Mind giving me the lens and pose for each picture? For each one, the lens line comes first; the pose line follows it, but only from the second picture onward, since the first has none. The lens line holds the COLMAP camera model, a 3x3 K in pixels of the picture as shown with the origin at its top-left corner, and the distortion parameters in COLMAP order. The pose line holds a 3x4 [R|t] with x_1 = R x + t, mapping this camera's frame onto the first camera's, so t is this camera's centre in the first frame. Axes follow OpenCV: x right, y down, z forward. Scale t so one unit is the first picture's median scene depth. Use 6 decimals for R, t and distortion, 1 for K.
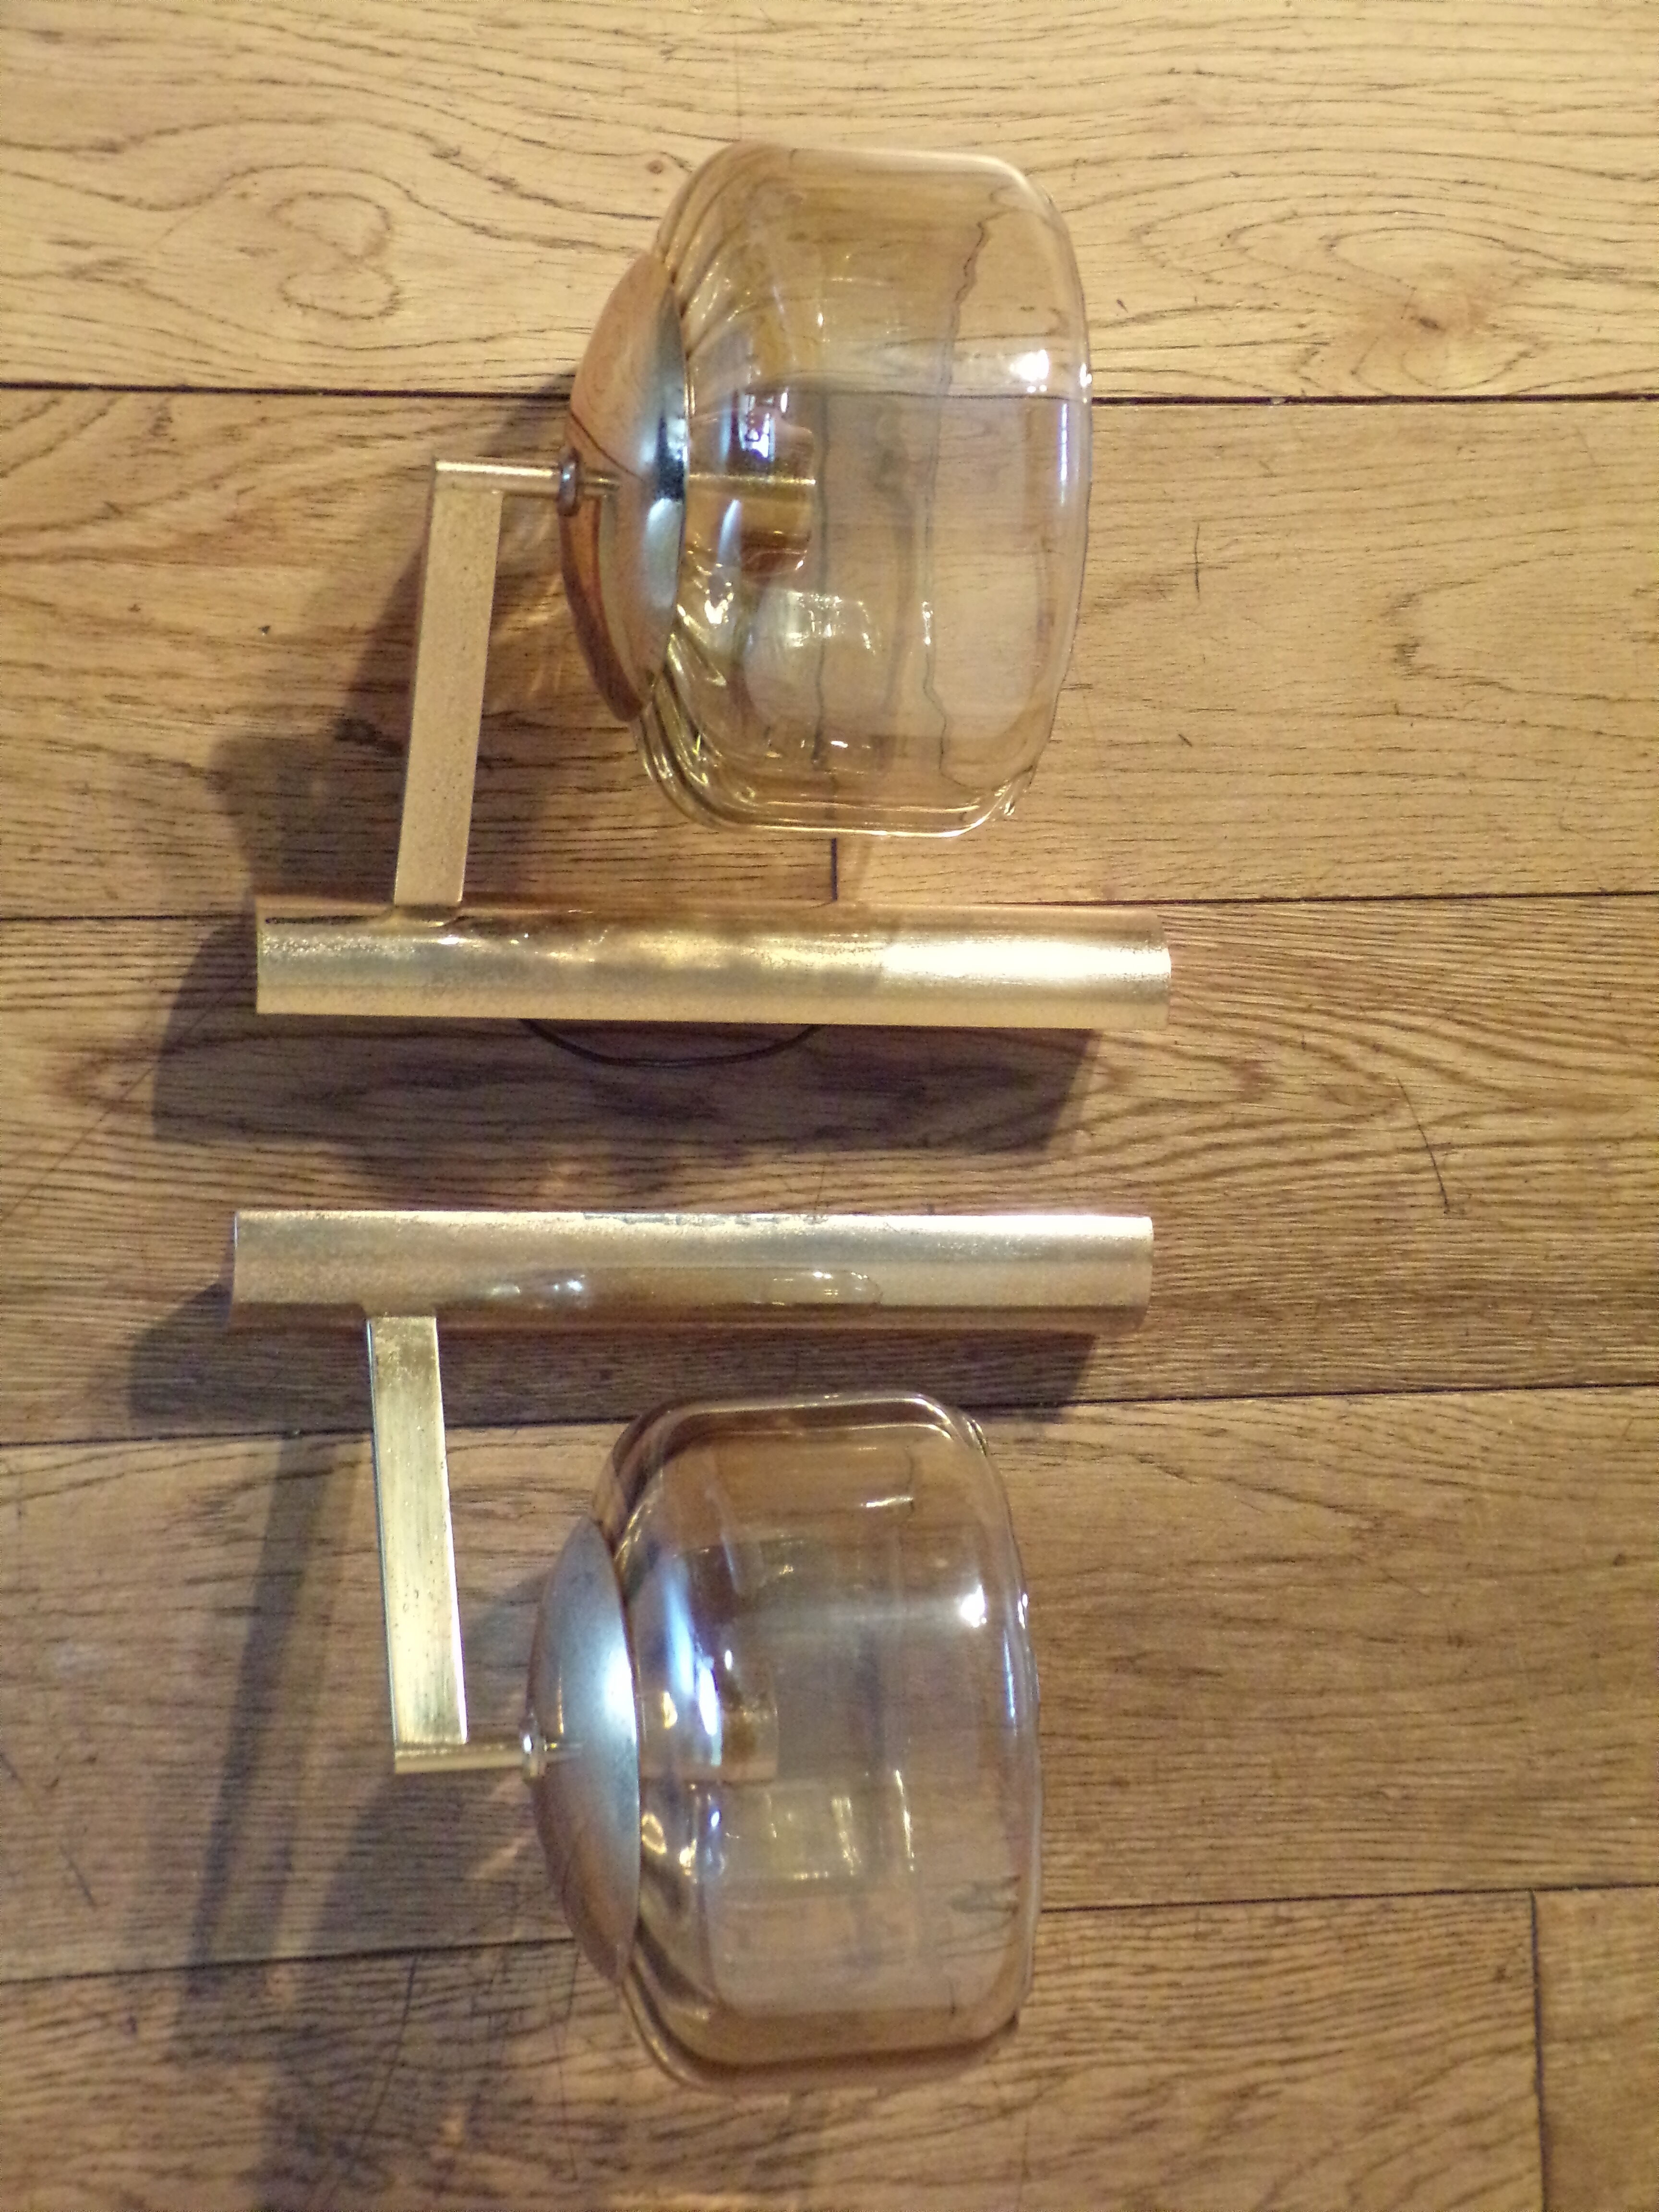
lens RADIAL K [[4790.4, 0, 824.0], [0, 4790.4, 1092.8], [0, 0, 1]] dist [0.407866, 0.000000]
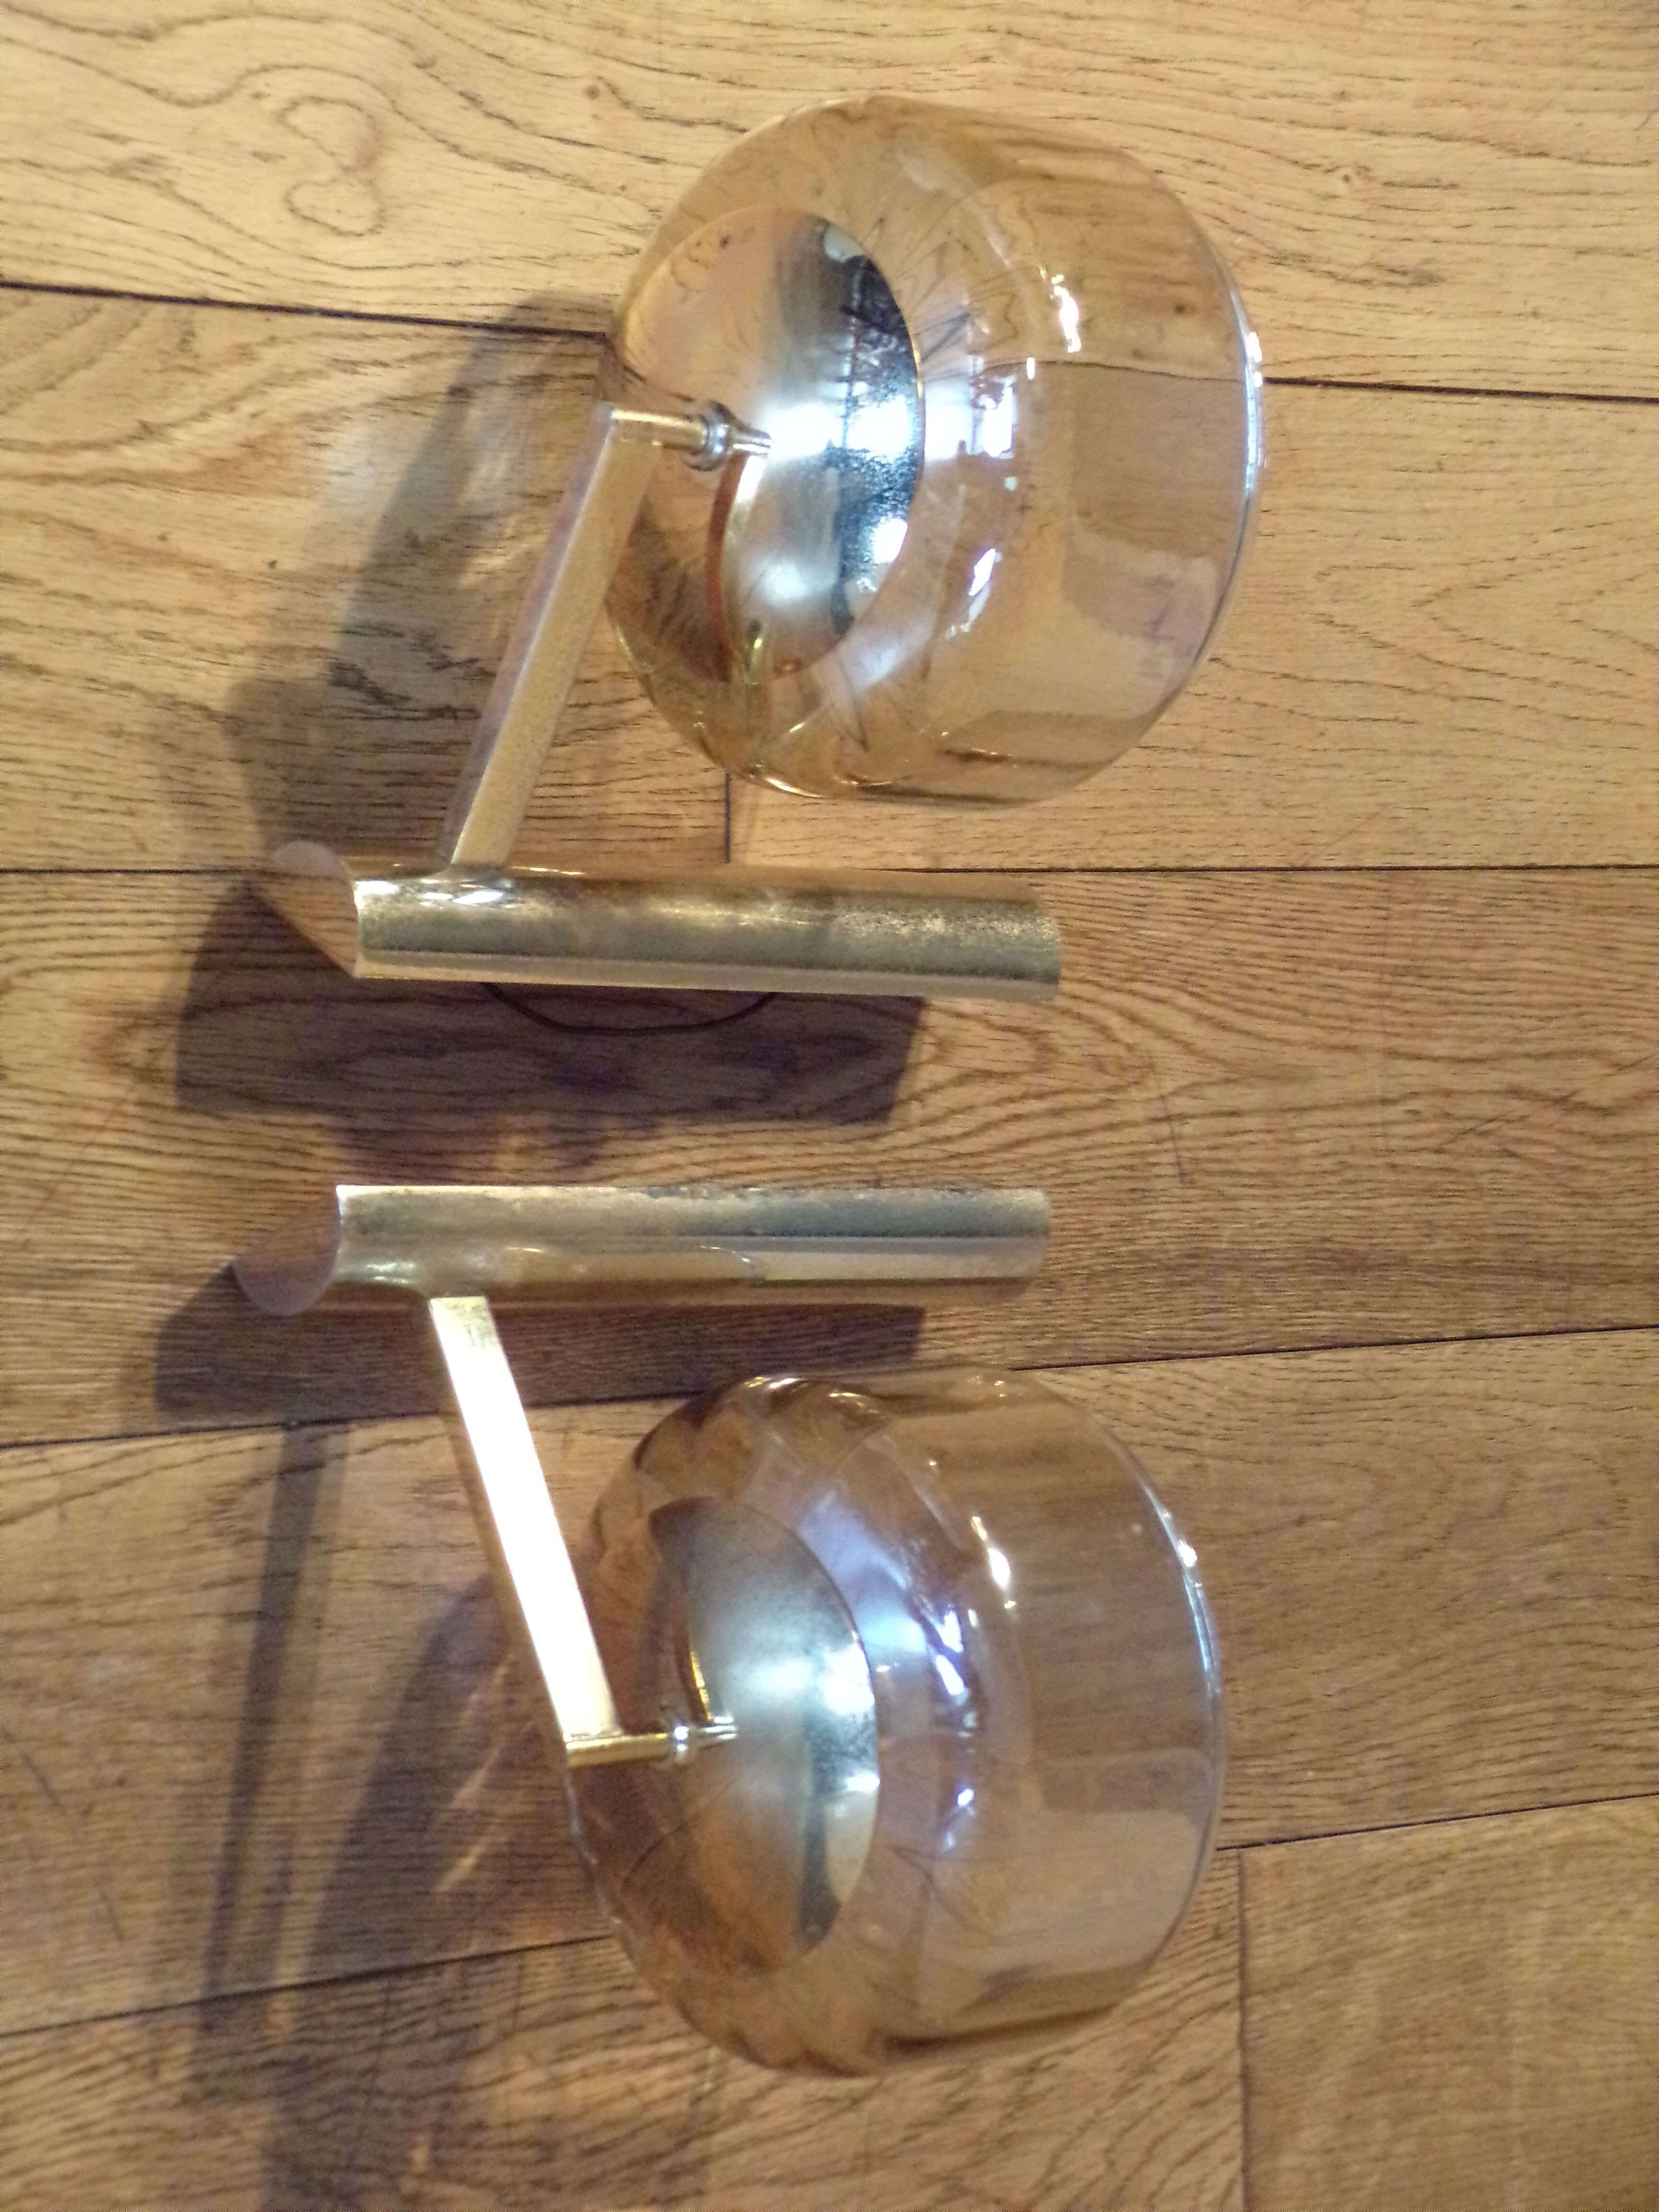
lens RADIAL K [[6422.1, 0, 828.9], [0, 6422.1, 1115.6], [0, 0, 1]] dist [0.808896, 0.000000]
pose [[0.865854, -0.004290, 0.500279, -0.640973], [0.004442, 0.999990, 0.000886, 0.009828], [-0.500278, 0.001455, 0.865864, -0.138316]]
